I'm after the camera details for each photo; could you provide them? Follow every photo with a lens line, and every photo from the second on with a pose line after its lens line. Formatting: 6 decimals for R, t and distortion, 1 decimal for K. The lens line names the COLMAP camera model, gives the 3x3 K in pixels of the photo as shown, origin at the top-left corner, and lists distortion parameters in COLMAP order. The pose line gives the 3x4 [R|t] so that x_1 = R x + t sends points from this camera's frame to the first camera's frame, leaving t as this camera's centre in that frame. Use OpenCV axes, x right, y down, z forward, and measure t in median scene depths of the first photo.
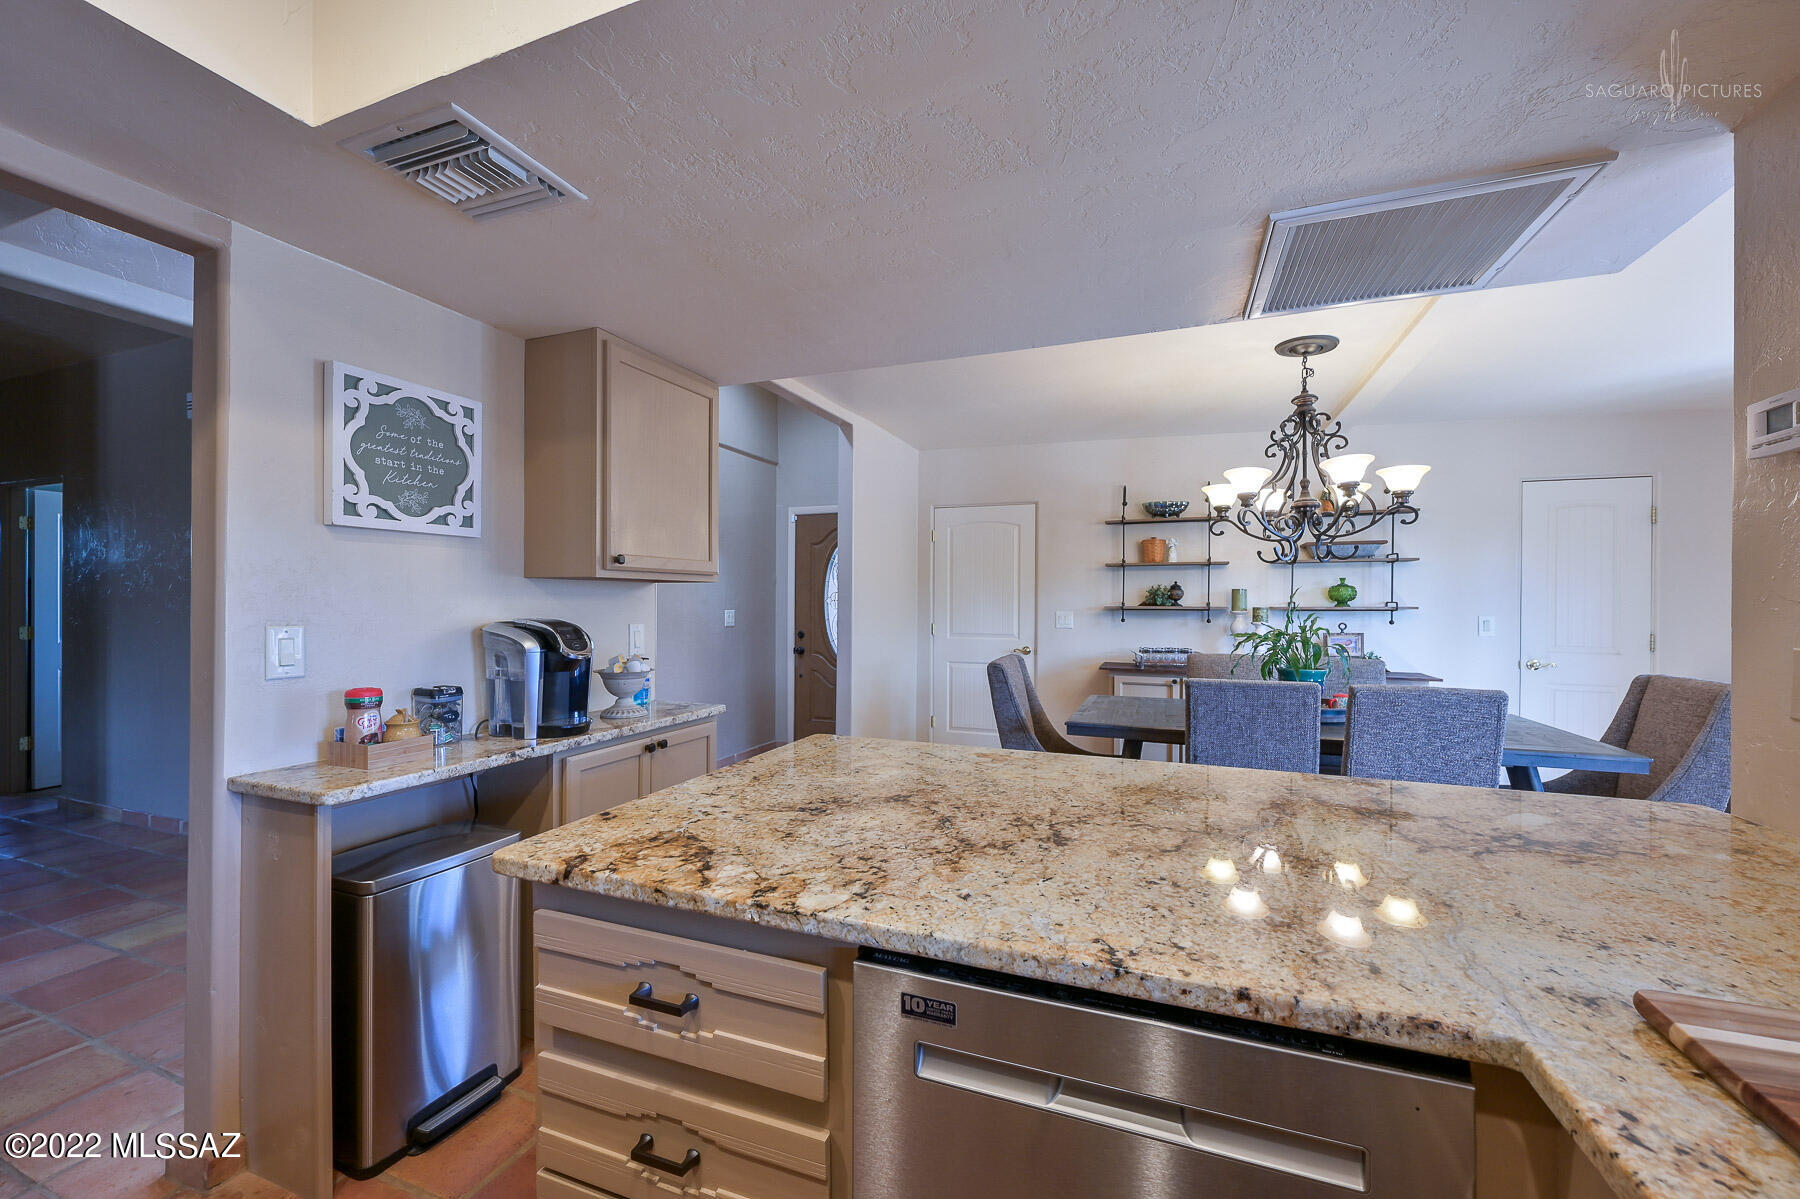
lens RADIAL K [[701.0, 0, 895.6], [0, 701.0, 603.3], [0, 0, 1]] dist [-0.001649, -0.000189]
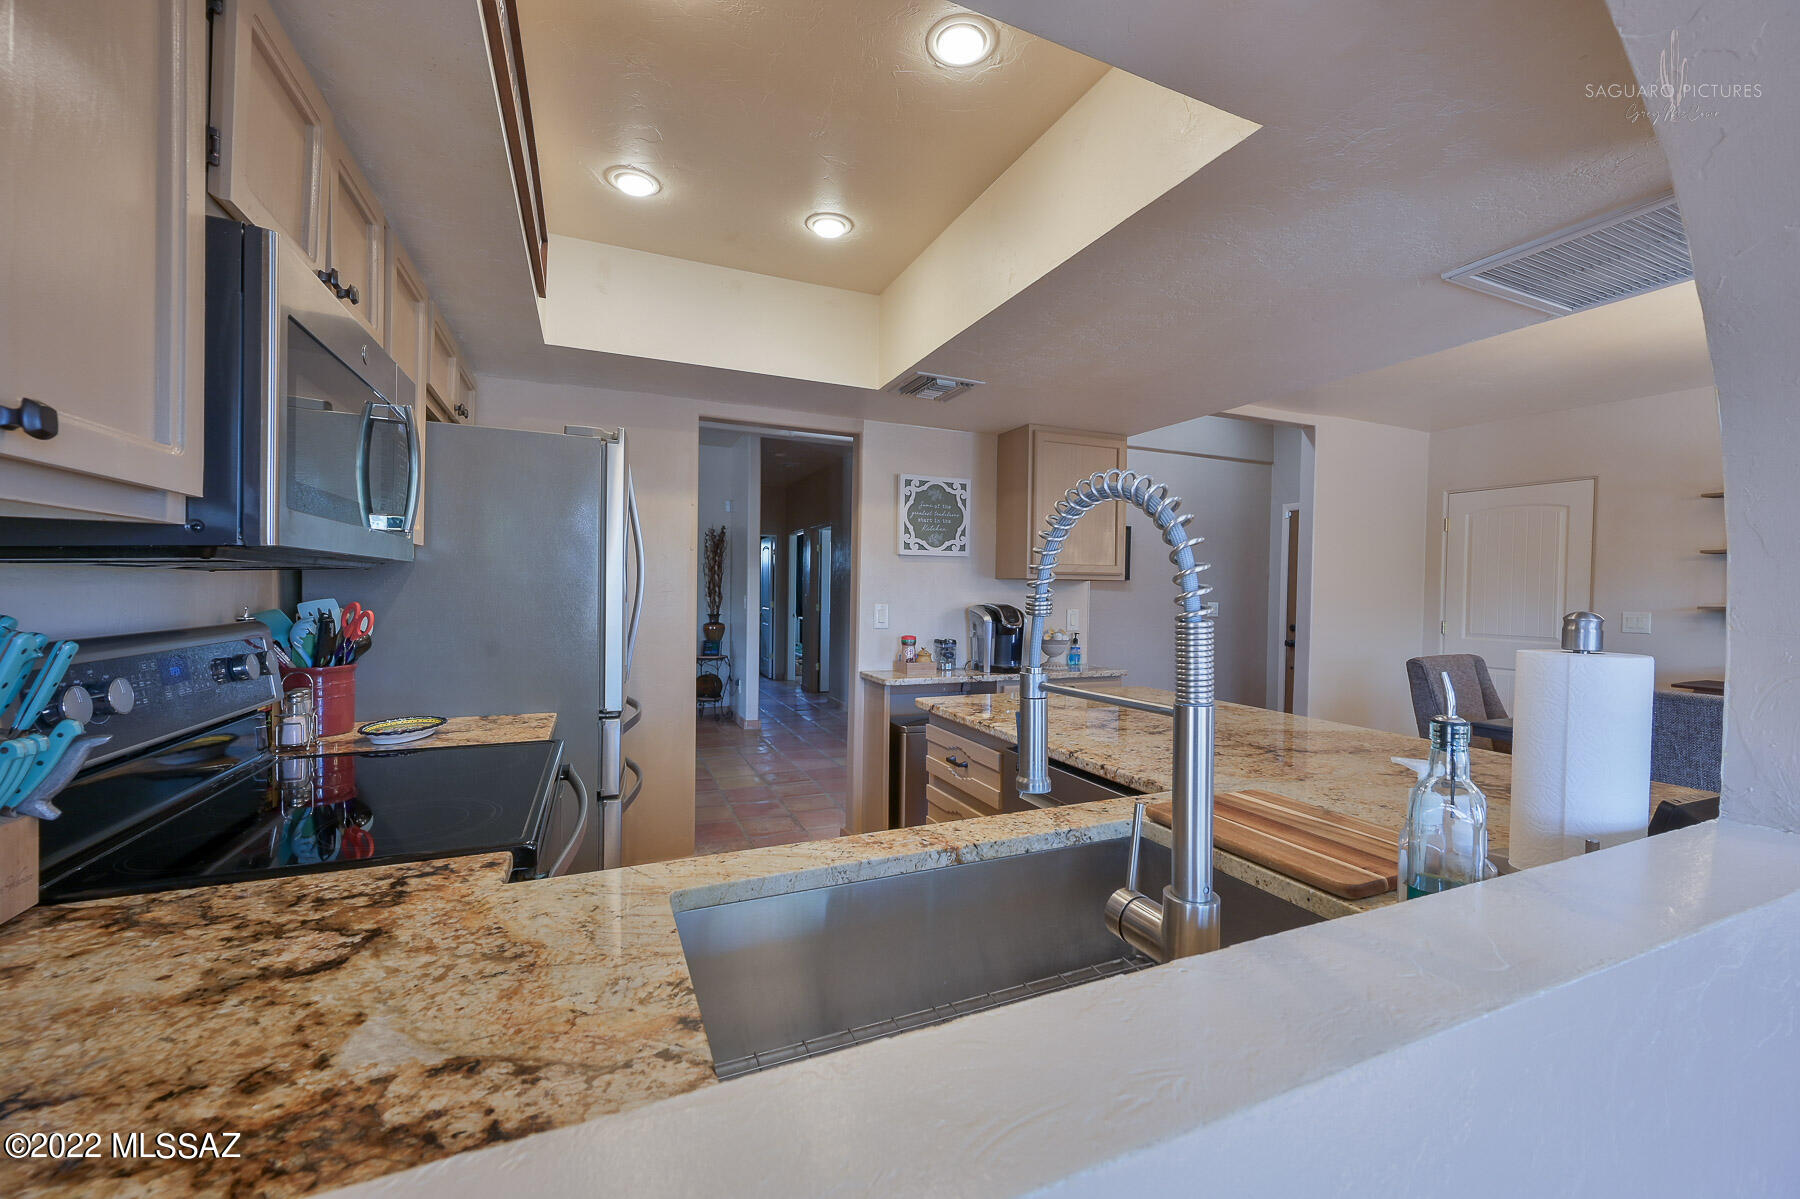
lens RADIAL K [[701.0, 0, 905.3], [0, 701.0, 604.9], [0, 0, 1]] dist [-0.001649, -0.000189]
pose [[0.707579, 0.022023, -0.706291, 0.542047], [-0.011782, 0.999743, 0.019370, -0.004901], [0.706536, -0.005384, 0.707657, -0.359588]]
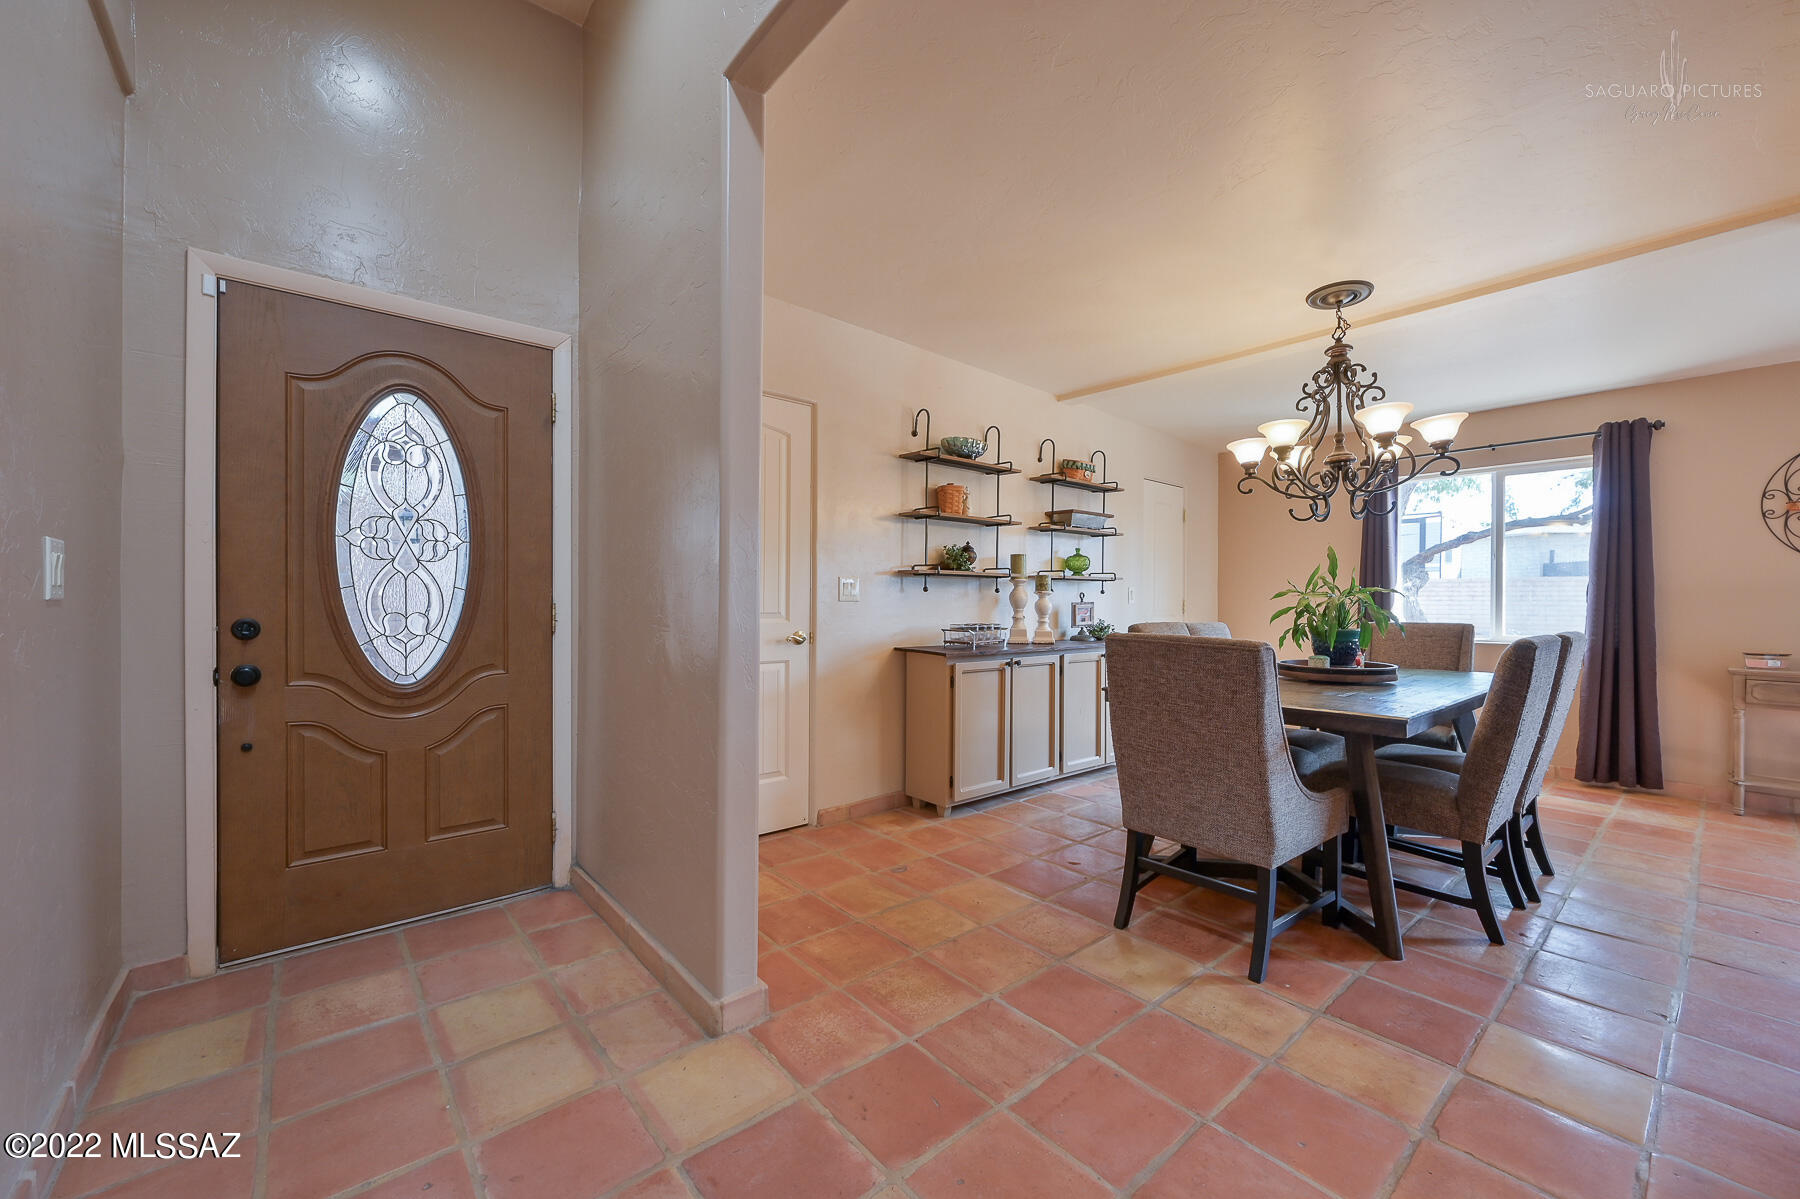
lens RADIAL K [[701.0, 0, 902.5], [0, 701.0, 604.7], [0, 0, 1]] dist [-0.001649, -0.000189]
pose [[0.483065, -0.006904, 0.875557, -0.814634], [-0.005242, 0.999928, 0.010777, 0.079287], [-0.875569, -0.009795, 0.482994, 1.590803]]
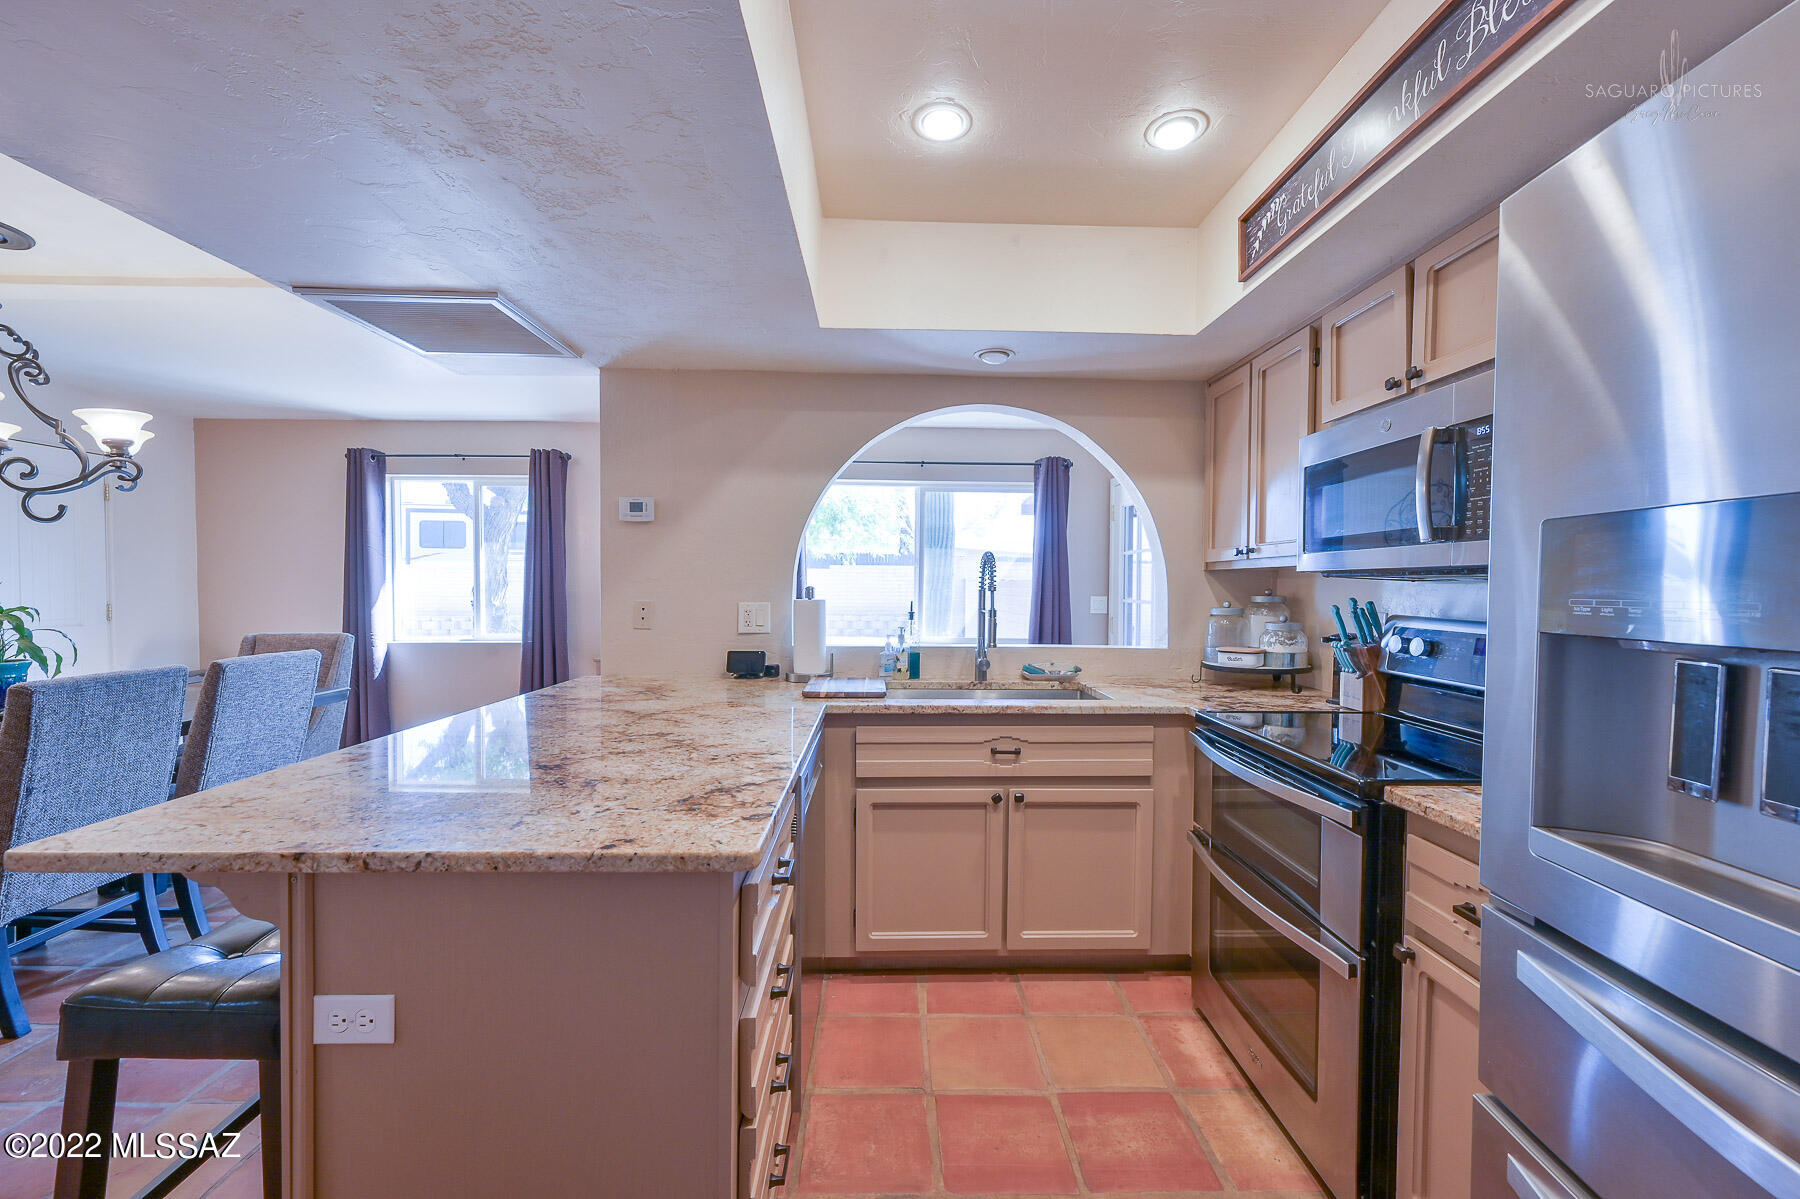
lens RADIAL K [[701.0, 0, 901.8], [0, 701.0, 605.0], [0, 0, 1]] dist [-0.001649, -0.000189]
pose [[-0.384675, -0.034675, 0.922401, -0.728896], [-0.011856, 0.999397, 0.032625, -0.005568], [-0.922976, 0.001613, -0.384854, 0.566525]]
